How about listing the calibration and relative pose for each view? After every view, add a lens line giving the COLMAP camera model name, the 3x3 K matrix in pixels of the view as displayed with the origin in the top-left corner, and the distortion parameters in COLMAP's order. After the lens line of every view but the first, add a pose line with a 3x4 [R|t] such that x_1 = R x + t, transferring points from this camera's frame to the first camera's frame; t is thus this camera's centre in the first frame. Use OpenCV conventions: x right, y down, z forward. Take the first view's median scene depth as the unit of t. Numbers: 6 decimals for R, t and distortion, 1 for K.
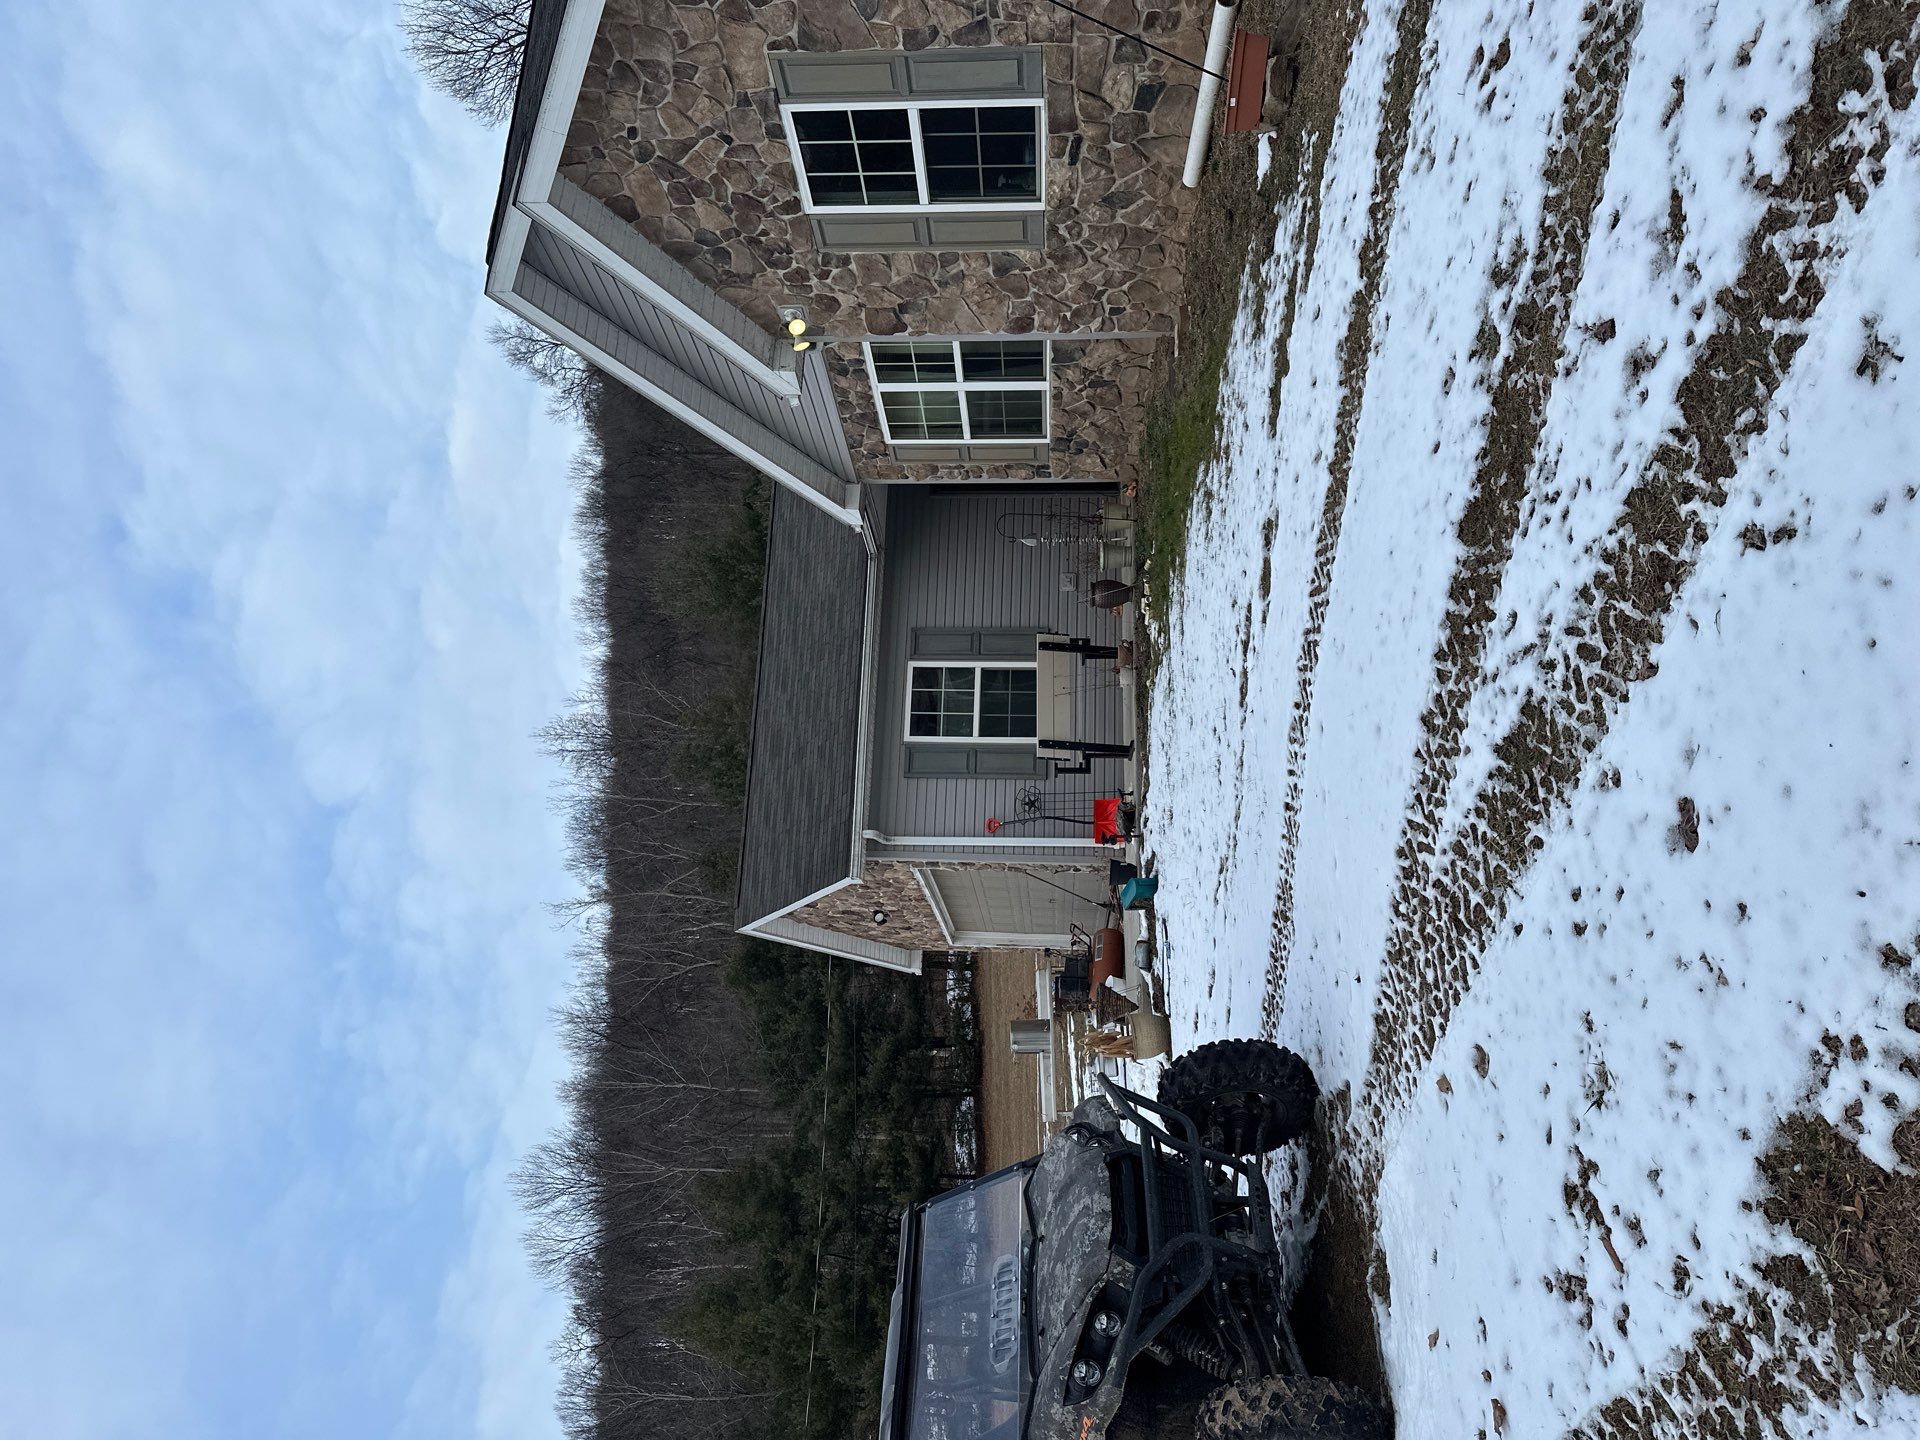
lens RADIAL K [[1326.1, 0, 955.3], [0, 1326.1, 718.6], [0, 0, 1]] dist [0.200196, -0.416475]
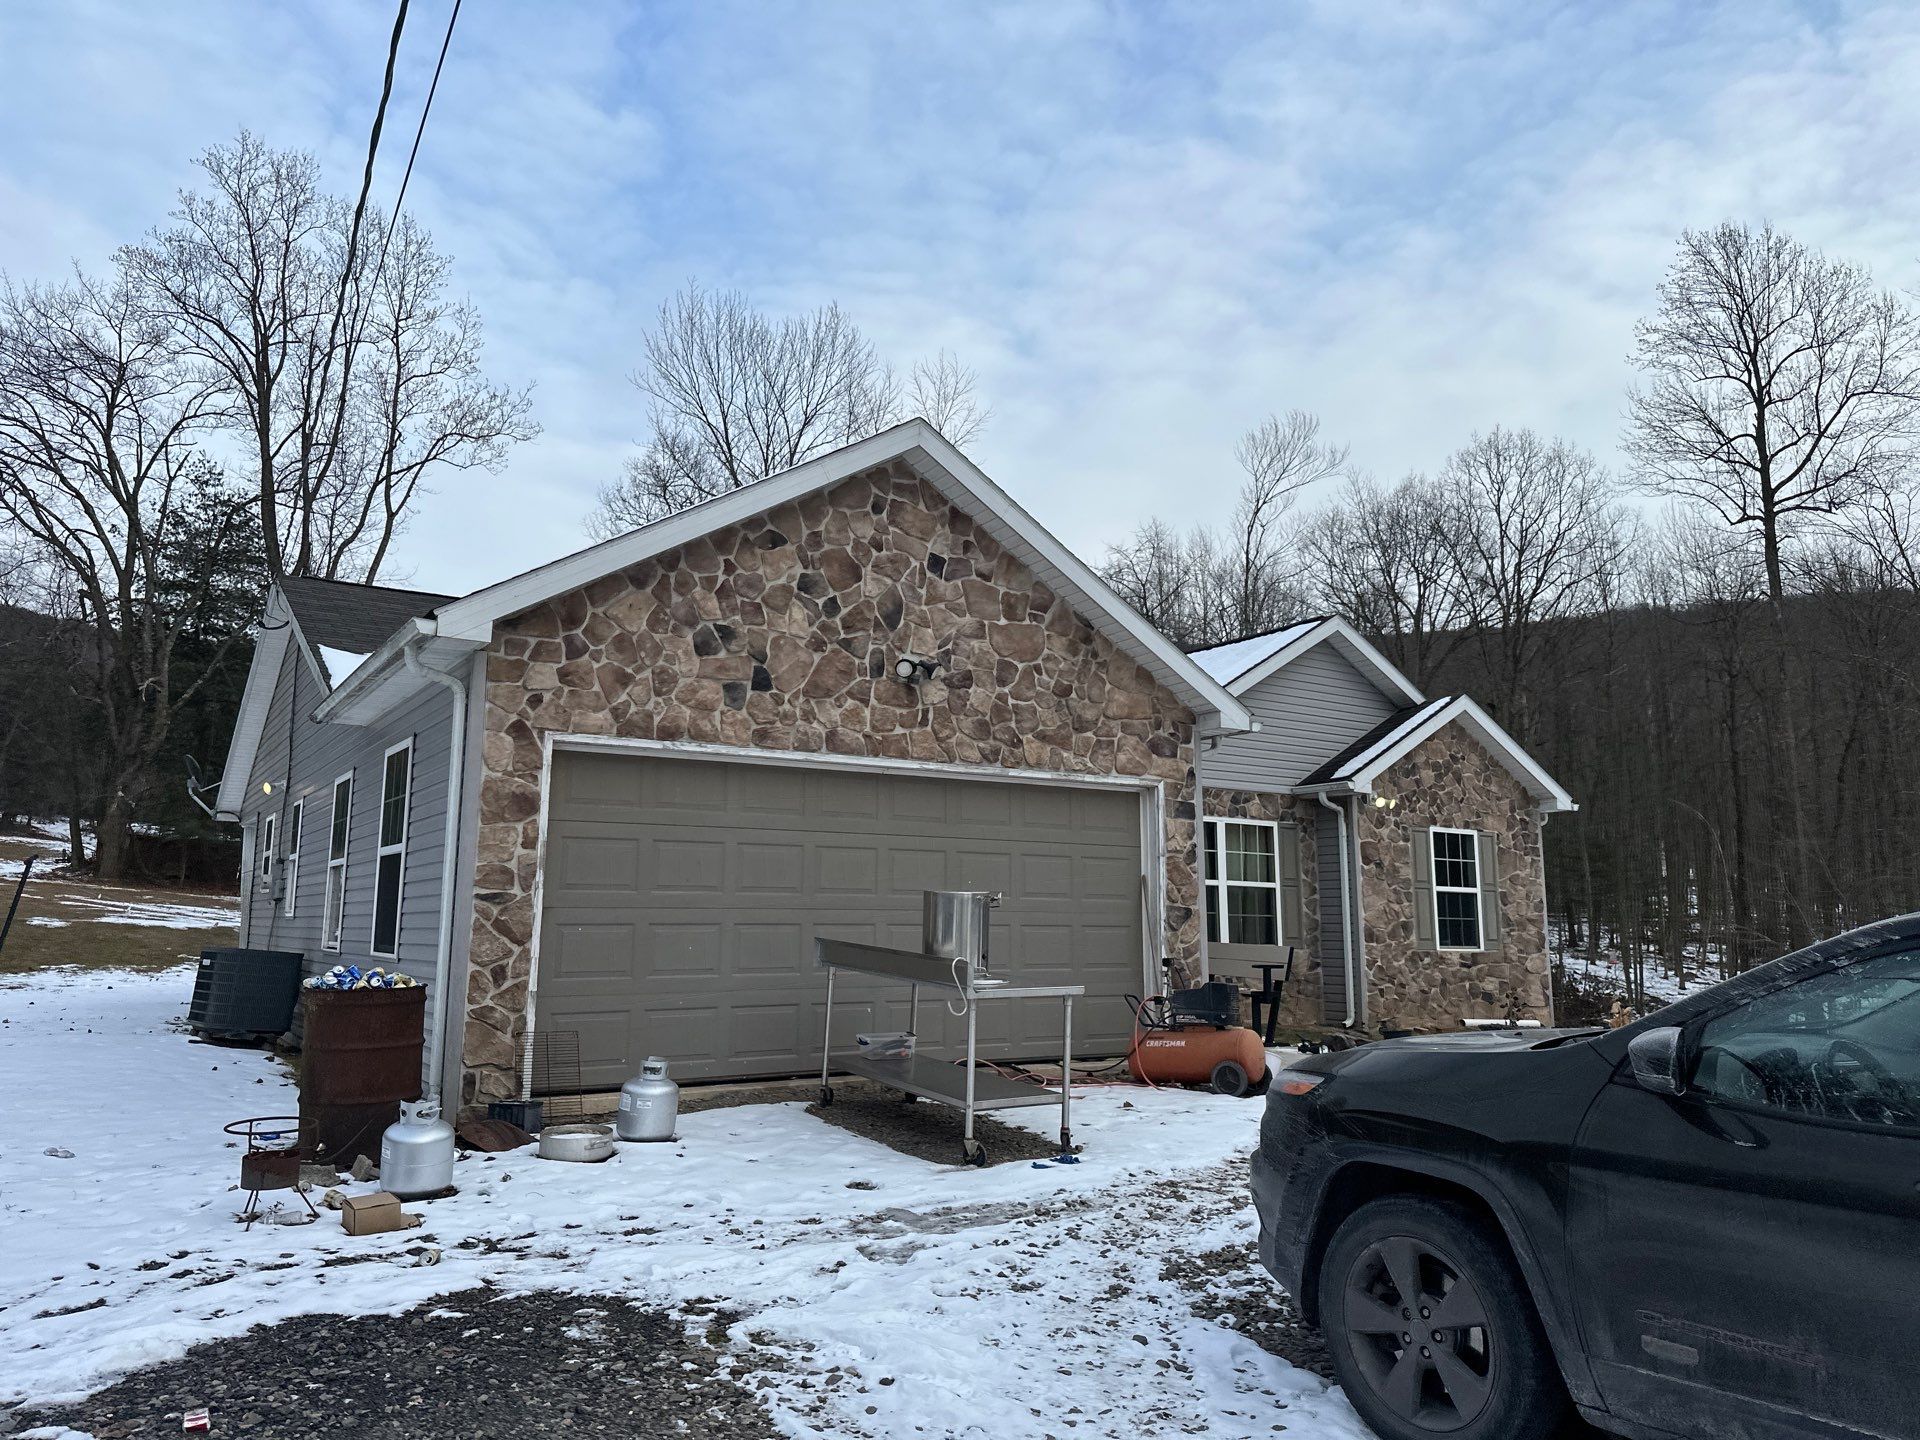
lens RADIAL K [[1326.1, 0, 955.3], [0, 1326.1, 718.6], [0, 0, 1]] dist [0.200196, -0.416475]
pose [[-0.085691, 0.983029, -0.162204, 0.086759], [0.234688, -0.138306, -0.962181, 1.056522], [-0.968286, -0.120518, -0.218853, 1.628879]]
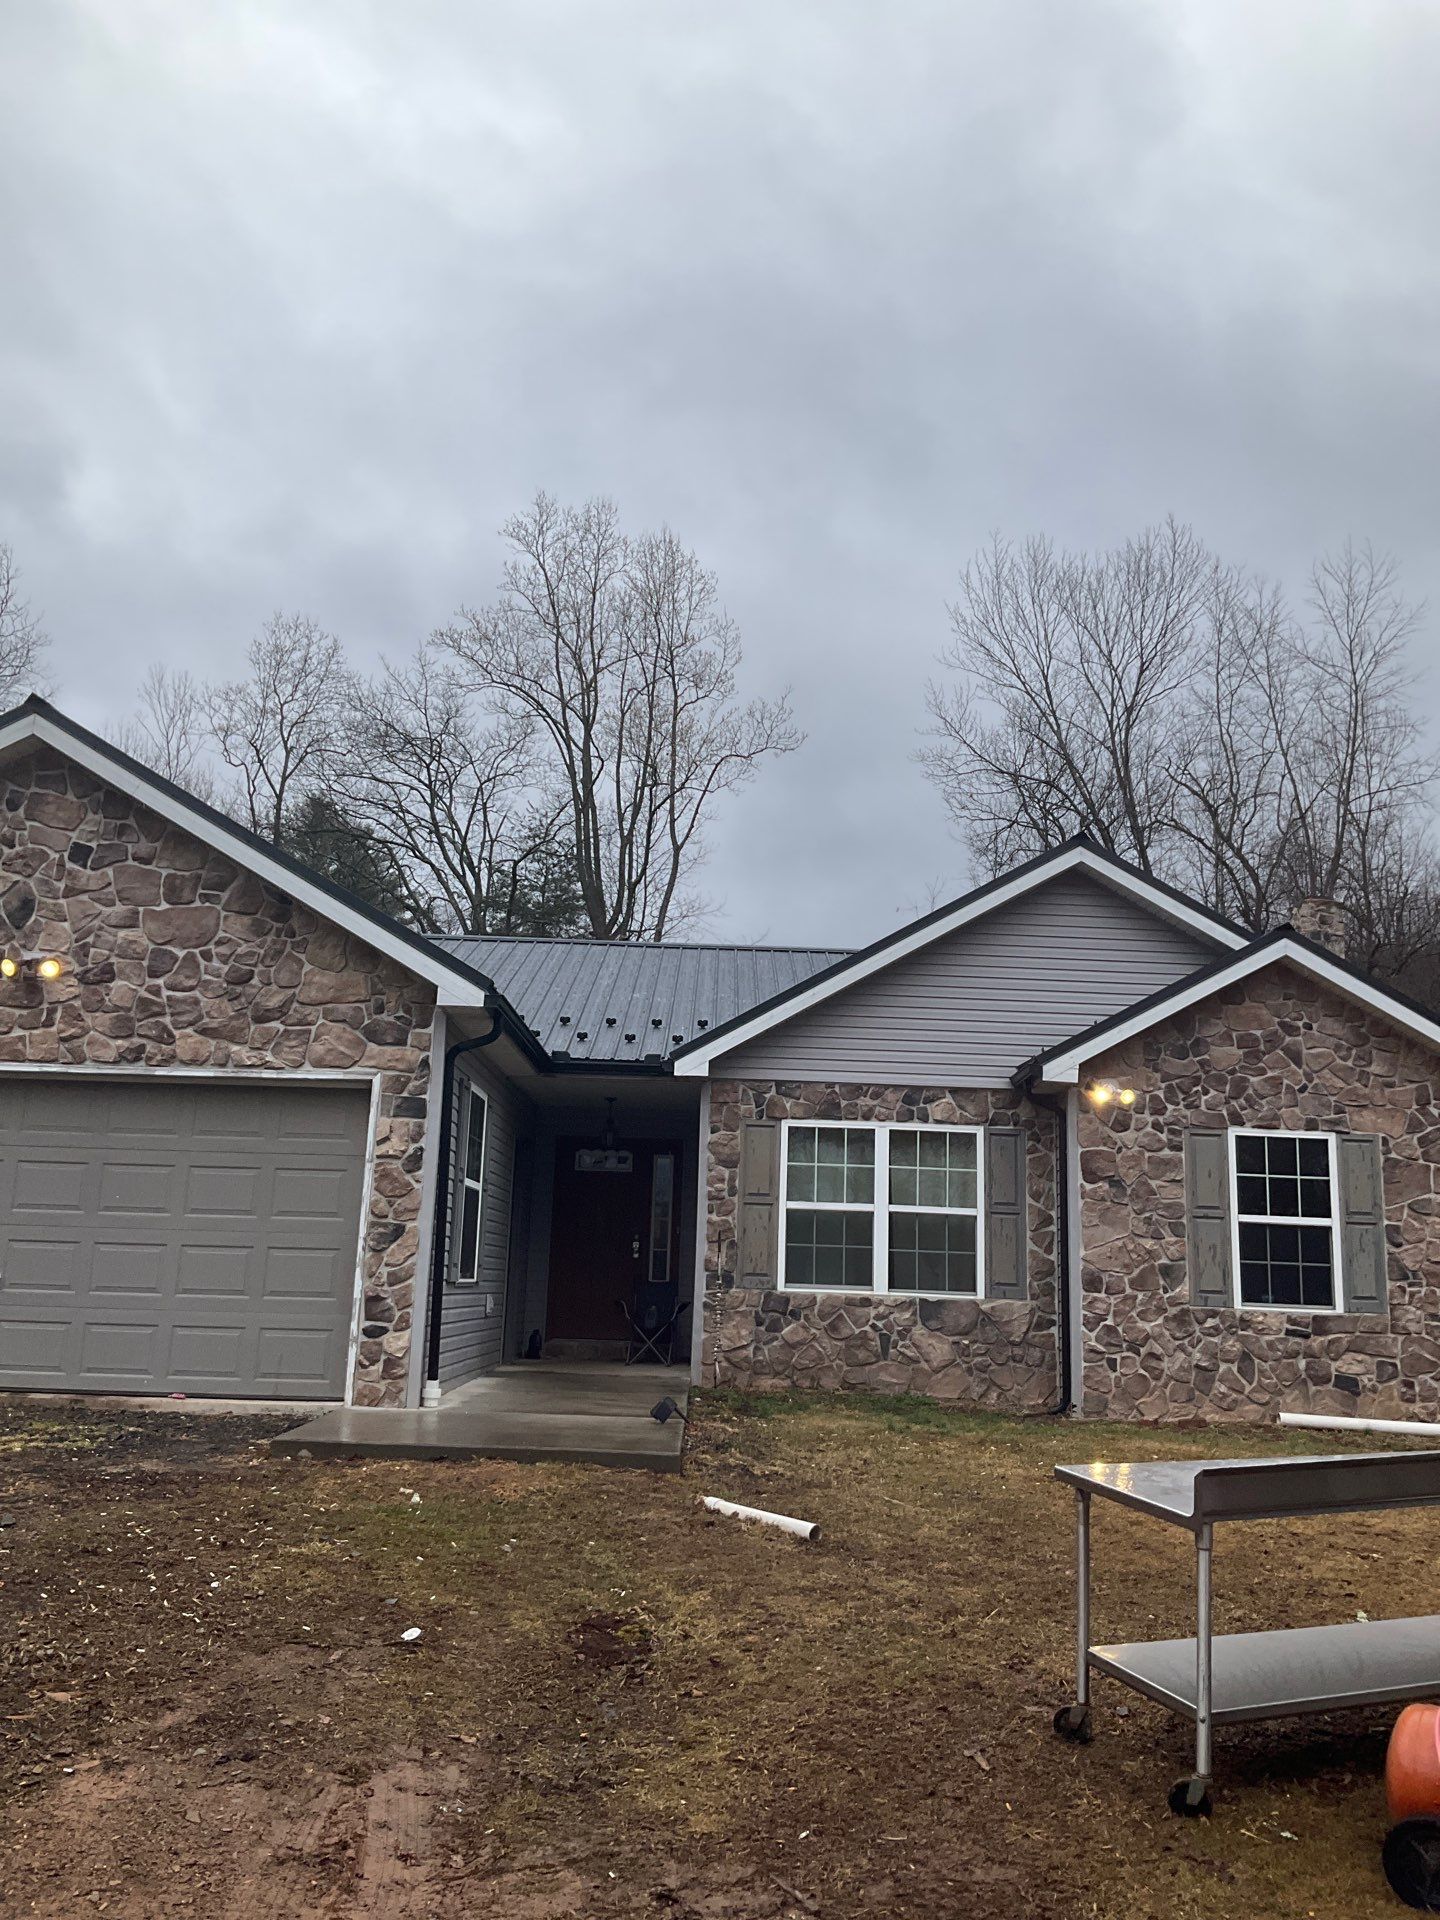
lens RADIAL K [[1566.9, 0, 719.5], [0, 1566.9, 968.6], [0, 0, 1]] dist [0.170470, -0.394309]
pose [[-0.104488, 0.982018, -0.157232, 0.027998], [-0.321306, -0.182952, -0.929134, 0.999912], [-0.941193, -0.046563, 0.334645, 0.736010]]
